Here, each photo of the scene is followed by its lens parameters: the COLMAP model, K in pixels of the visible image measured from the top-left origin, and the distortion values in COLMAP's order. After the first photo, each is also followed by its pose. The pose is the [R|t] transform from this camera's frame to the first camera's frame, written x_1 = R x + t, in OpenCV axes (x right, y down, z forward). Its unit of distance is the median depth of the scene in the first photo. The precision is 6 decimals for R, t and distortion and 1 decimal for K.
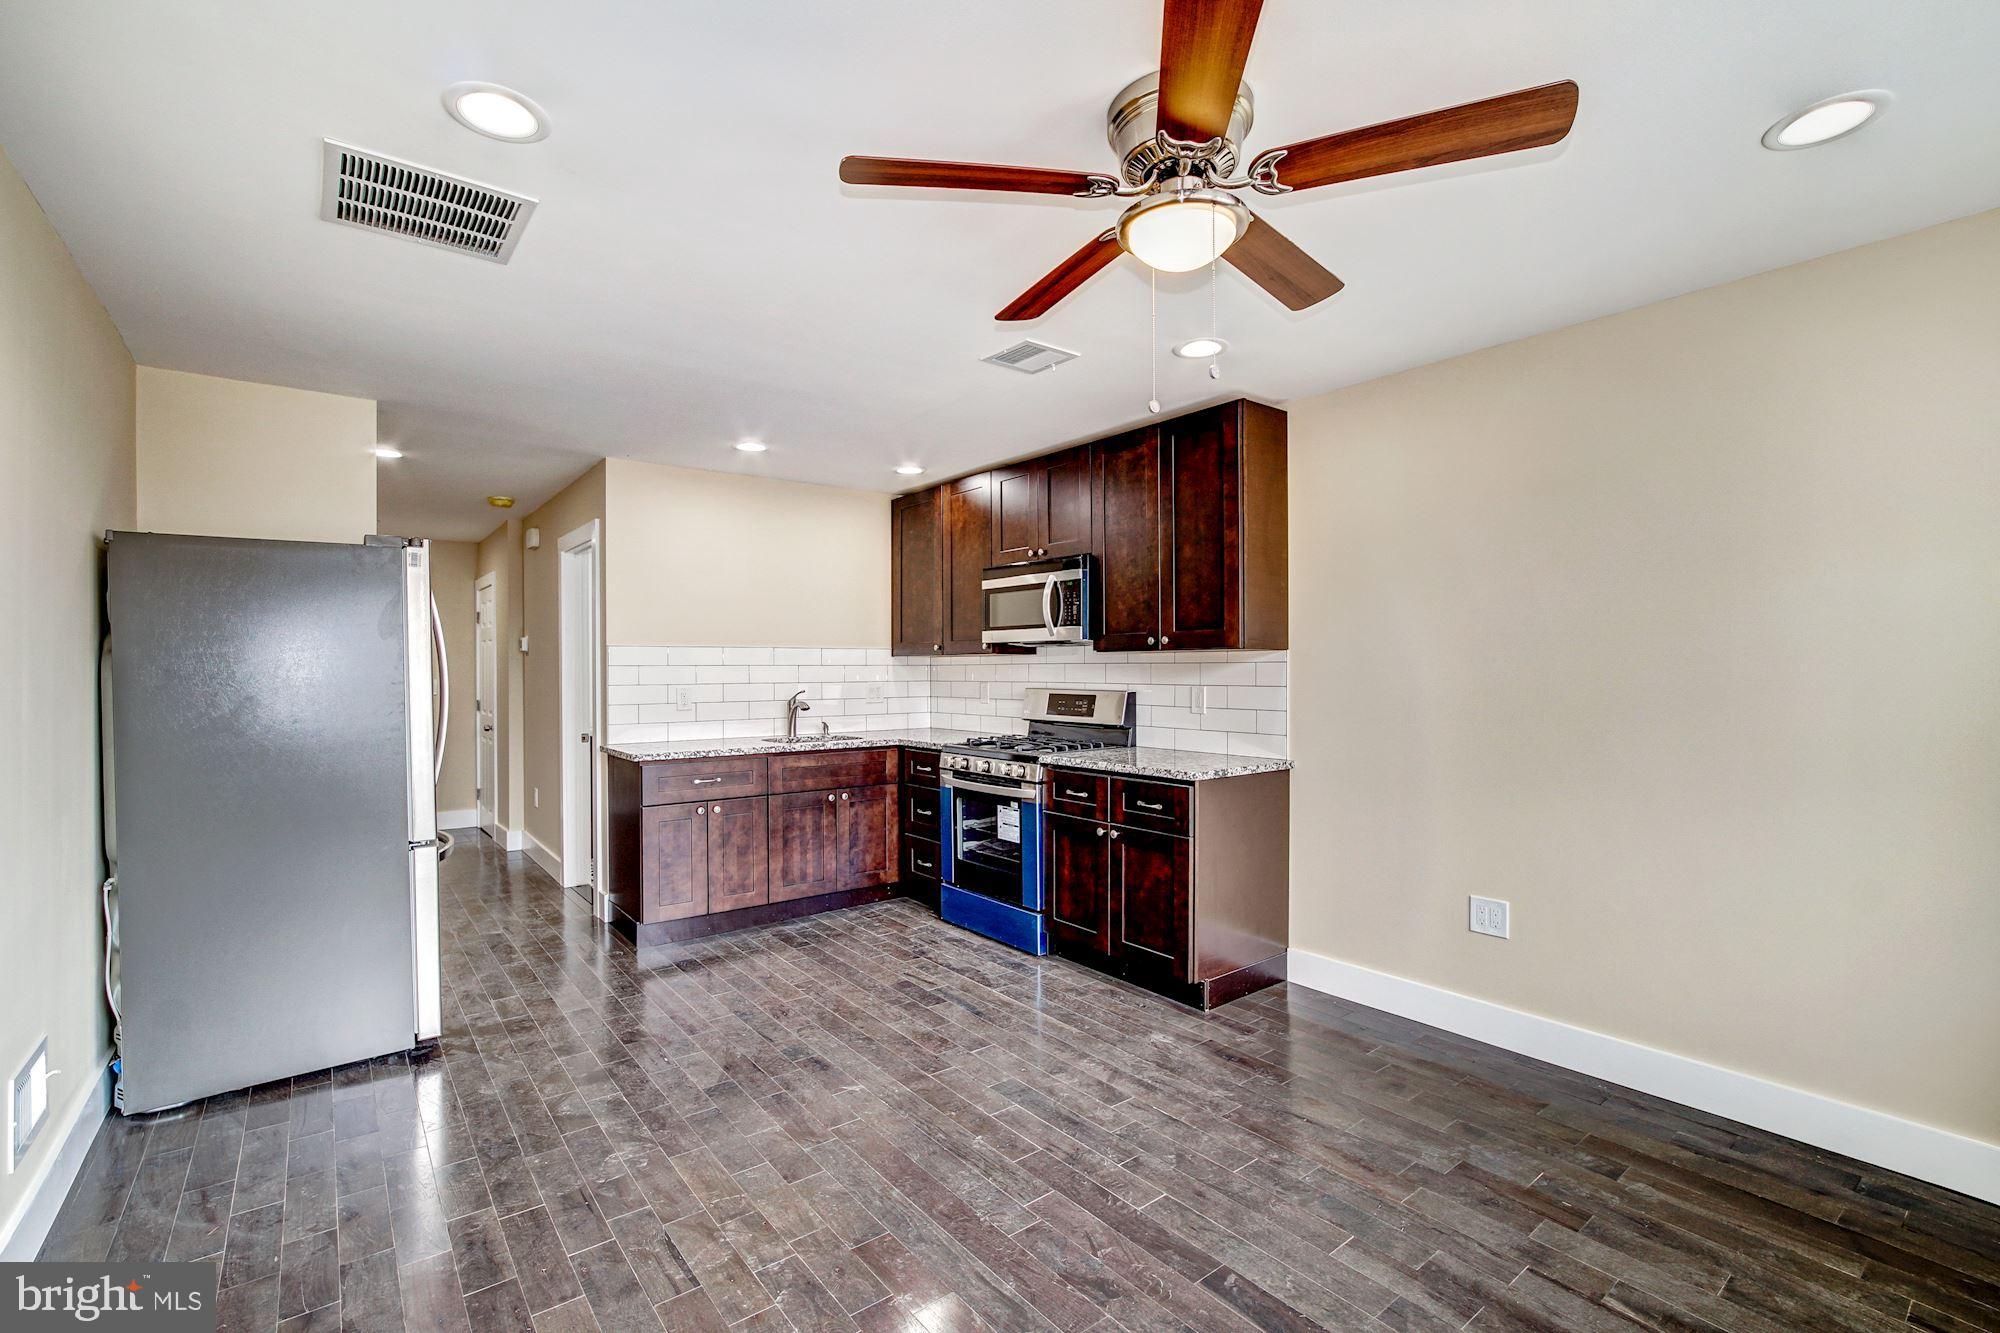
lens RADIAL K [[882.8, 0, 990.6], [0, 882.8, 671.5], [0, 0, 1]] dist [-0.010106, 0.000915]
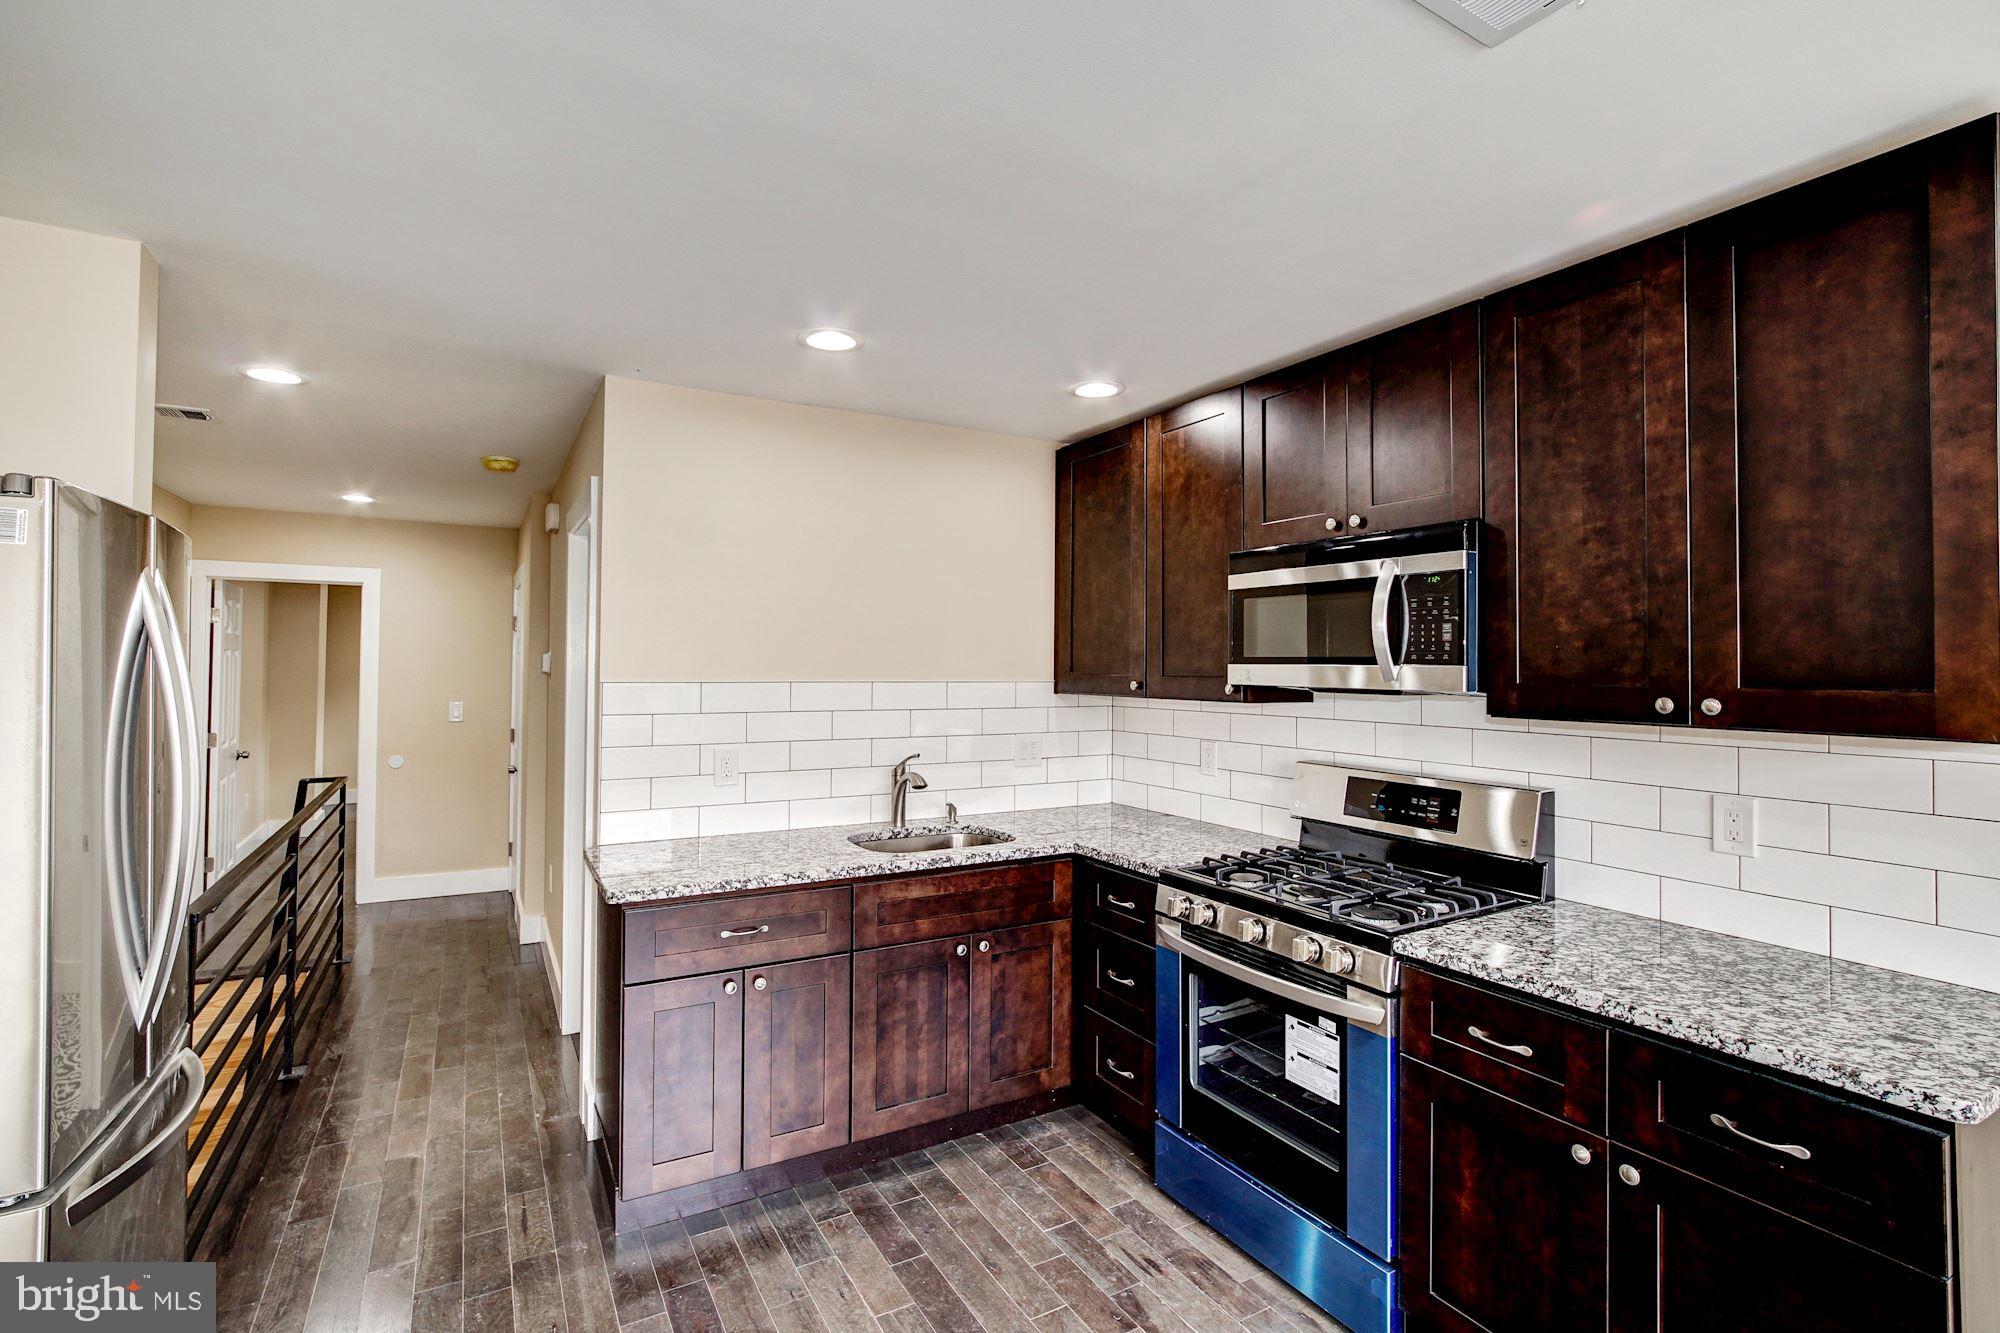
lens RADIAL K [[905.2, 0, 1000.9], [0, 905.2, 652.6], [0, 0, 1]] dist [-0.016002, 0.000349]
pose [[0.991876, 0.009706, -0.126838, -0.084643], [-0.012312, 0.999728, -0.019783, -0.041593], [0.126612, 0.021184, 0.991726, 0.427635]]
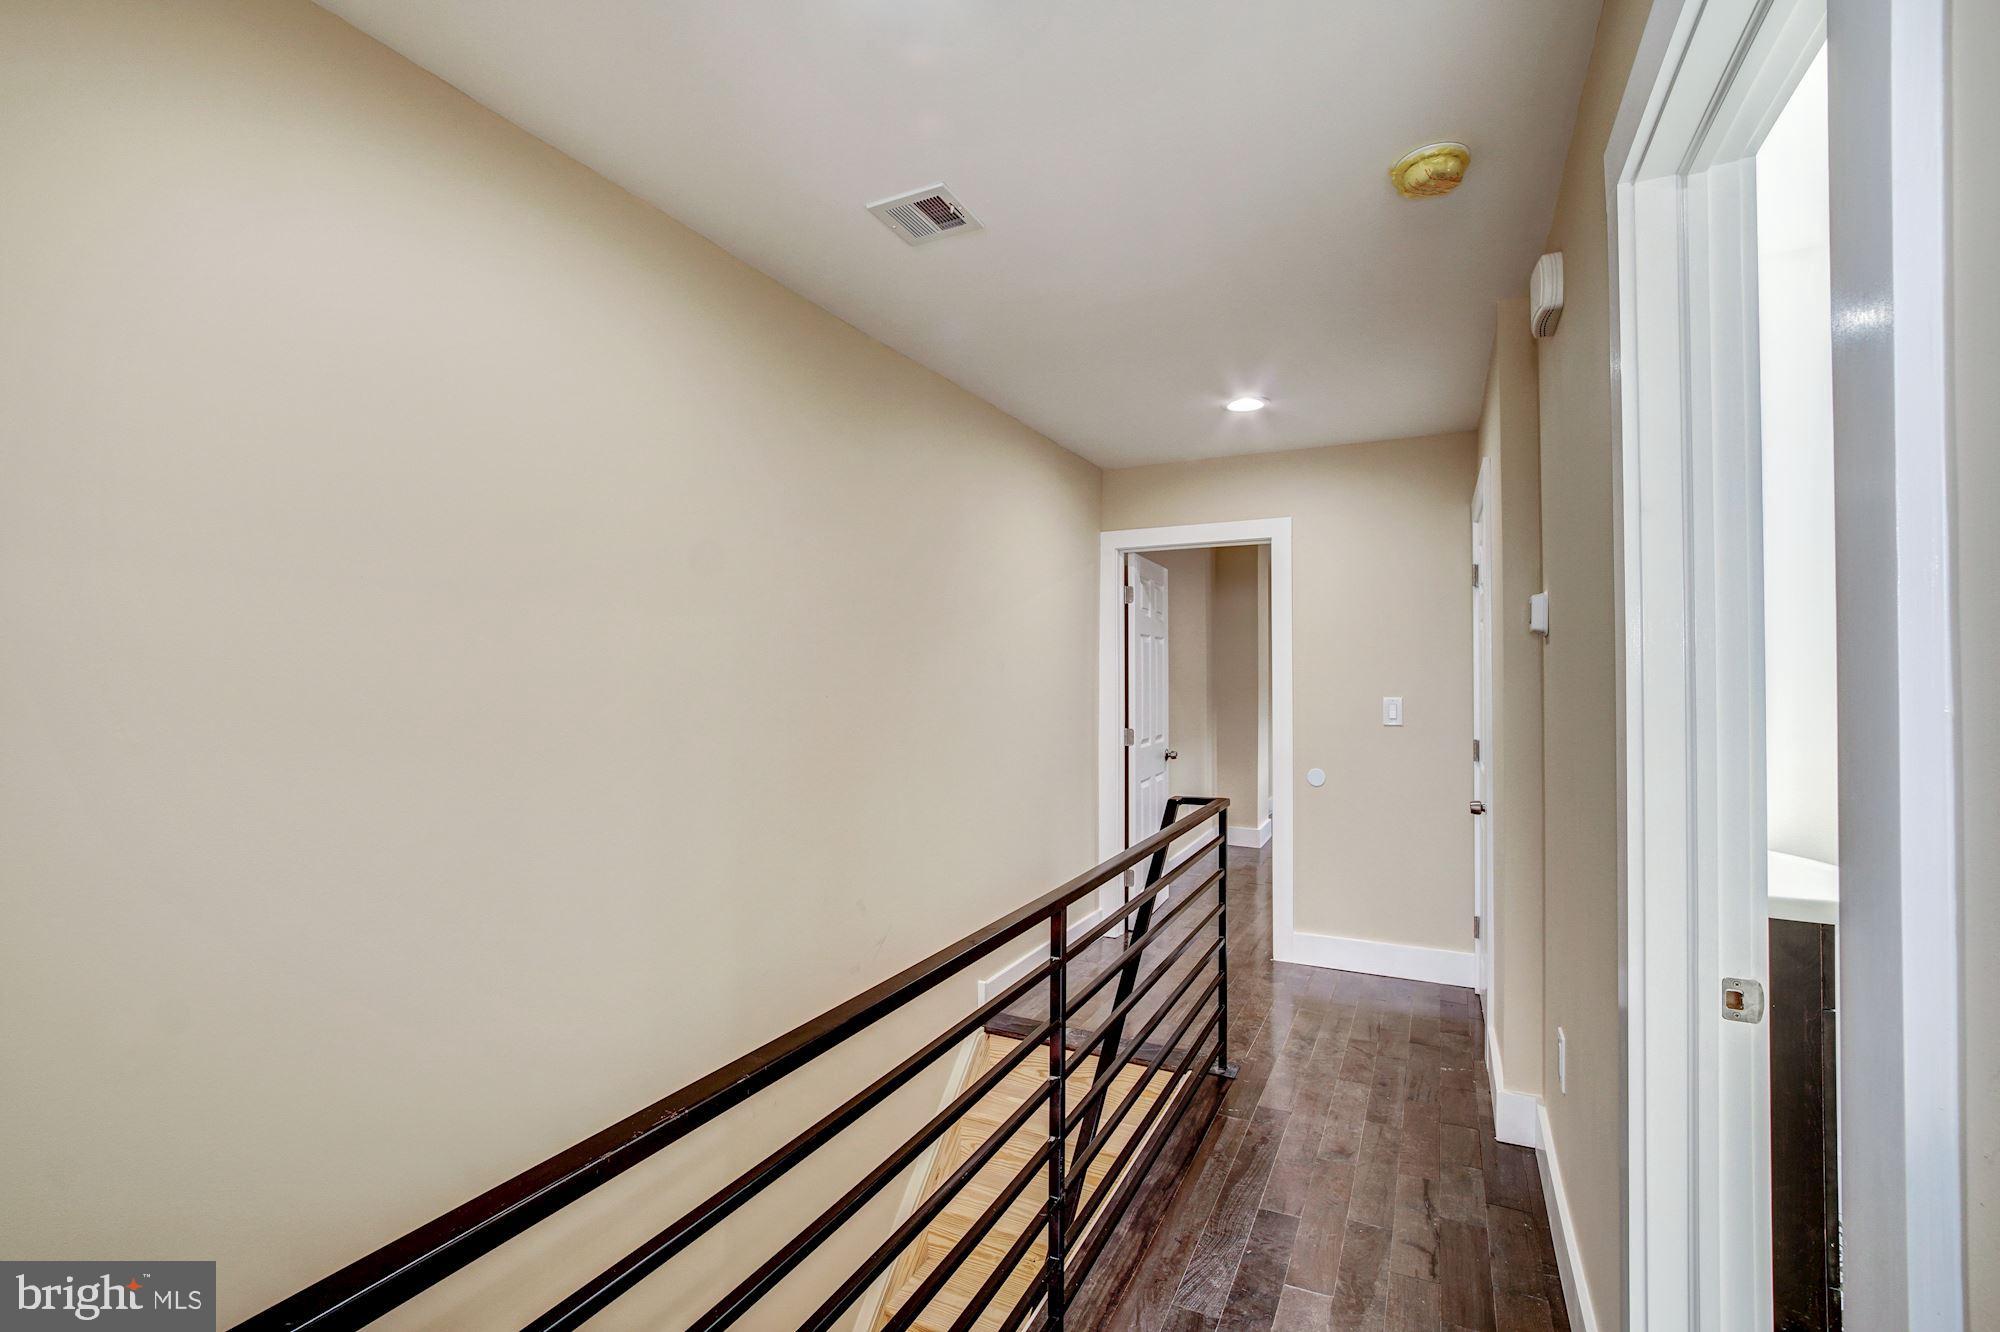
lens RADIAL K [[882.8, 0, 990.6], [0, 882.8, 671.0], [0, 0, 1]] dist [-0.010106, 0.000915]
pose [[0.427105, -0.006588, -0.904178, -0.413718], [-0.001890, 0.999965, -0.008178, -0.003639], [0.904200, 0.005202, 0.427078, 0.890733]]
